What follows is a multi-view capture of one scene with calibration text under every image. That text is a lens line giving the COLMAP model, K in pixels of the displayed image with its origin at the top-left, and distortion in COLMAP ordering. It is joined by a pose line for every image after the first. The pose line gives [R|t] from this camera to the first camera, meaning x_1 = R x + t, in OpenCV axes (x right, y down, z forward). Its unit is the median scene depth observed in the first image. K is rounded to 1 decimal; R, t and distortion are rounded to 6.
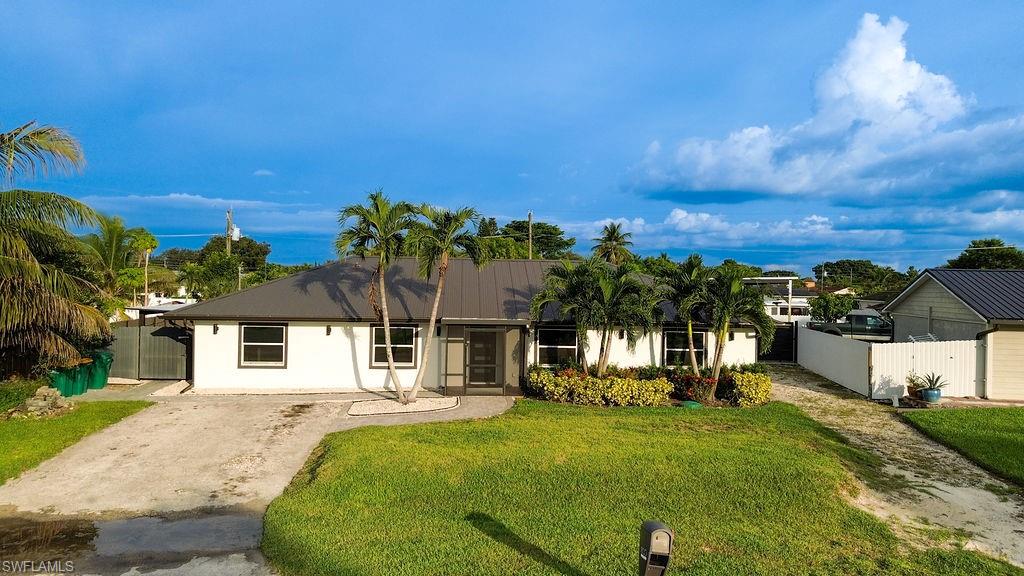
lens RADIAL K [[722.2, 0, 512.0], [0, 722.2, 288.0], [0, 0, 1]] dist [0.077997, -0.083869]
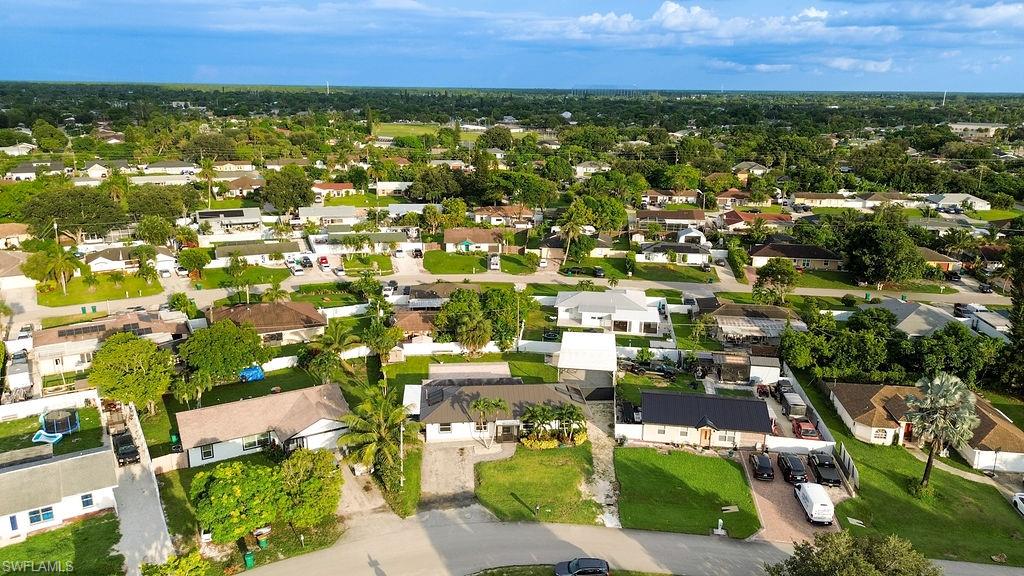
lens RADIAL K [[722.2, 0, 512.0], [0, 722.2, 288.0], [0, 0, 1]] dist [0.077997, -0.083869]
pose [[0.999646, -0.008889, 0.025080, -0.098586], [0.001994, 0.964923, 0.262524, -1.508935], [-0.026534, -0.262381, 0.964599, -2.249955]]
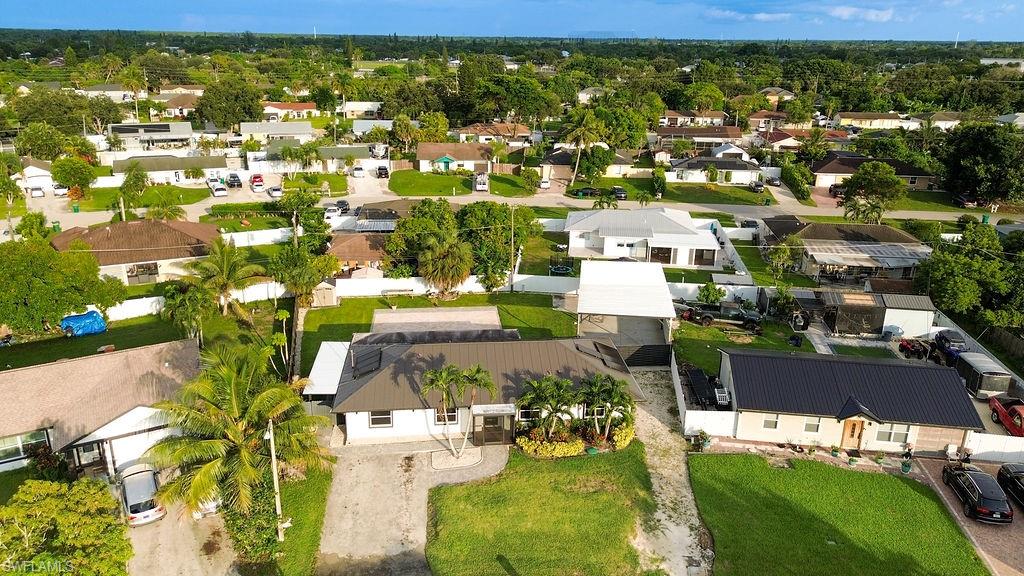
lens RADIAL K [[722.2, 0, 512.0], [0, 722.2, 288.0], [0, 0, 1]] dist [0.077997, -0.083869]
pose [[0.999422, -0.013131, 0.031361, -0.042889], [0.002357, 0.946949, 0.321376, -0.885897], [-0.033918, -0.321116, 0.946432, -0.762427]]
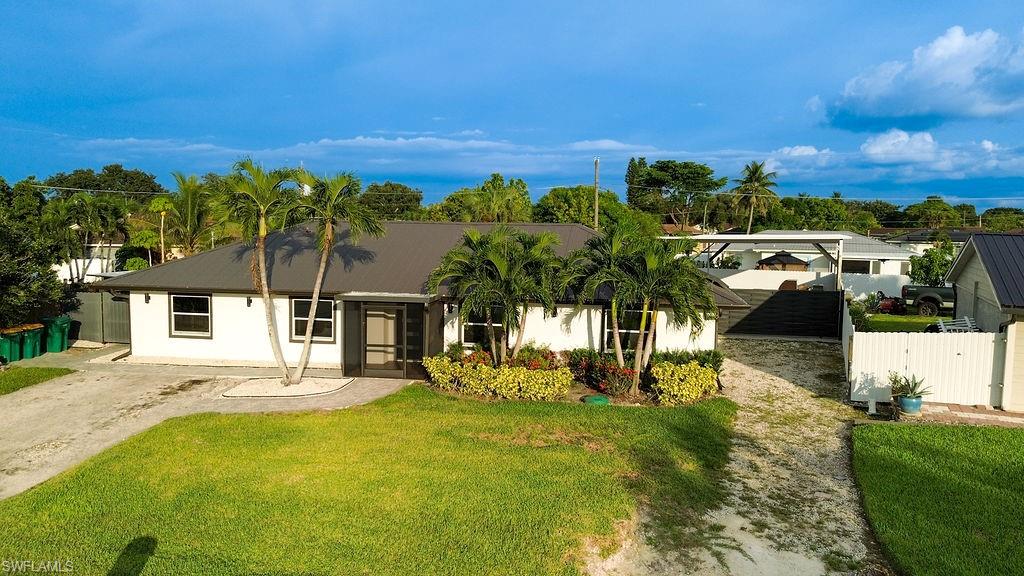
lens RADIAL K [[722.2, 0, 512.0], [0, 722.2, 288.0], [0, 0, 1]] dist [0.077997, -0.083869]
pose [[0.969772, 0.016272, -0.243470, 0.326268], [0.003884, 0.996619, 0.082075, -0.038763], [0.243982, -0.080540, 0.966429, 0.144815]]
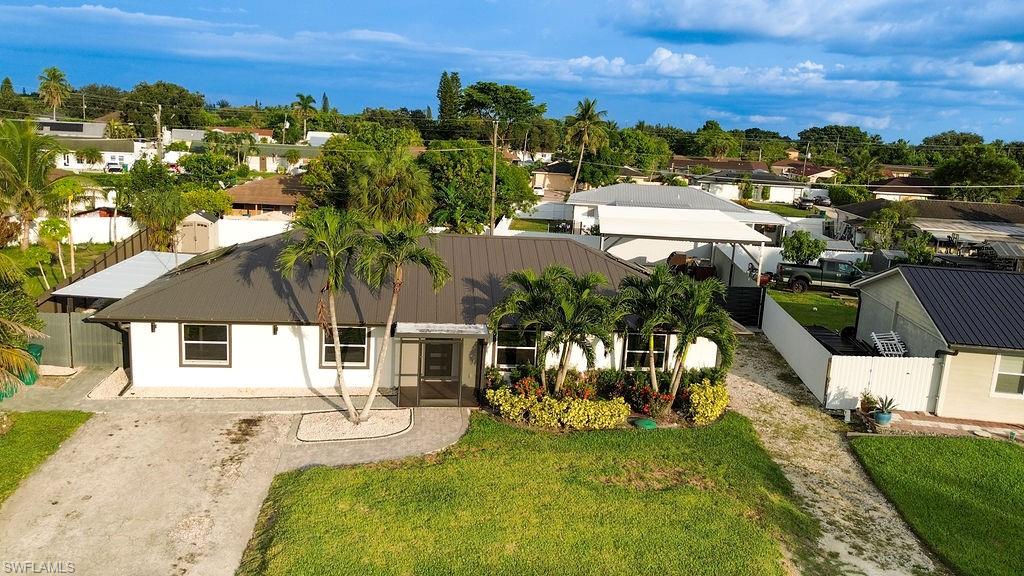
lens RADIAL K [[771.3, 0, 512.0], [0, 771.3, 288.0], [0, 0, 1]] dist [0.075390, -0.075422]
pose [[0.998258, 0.027233, 0.052338, 0.001174], [-0.037017, 0.979865, 0.196199, -0.205689], [-0.045941, -0.197795, 0.979166, 0.004299]]
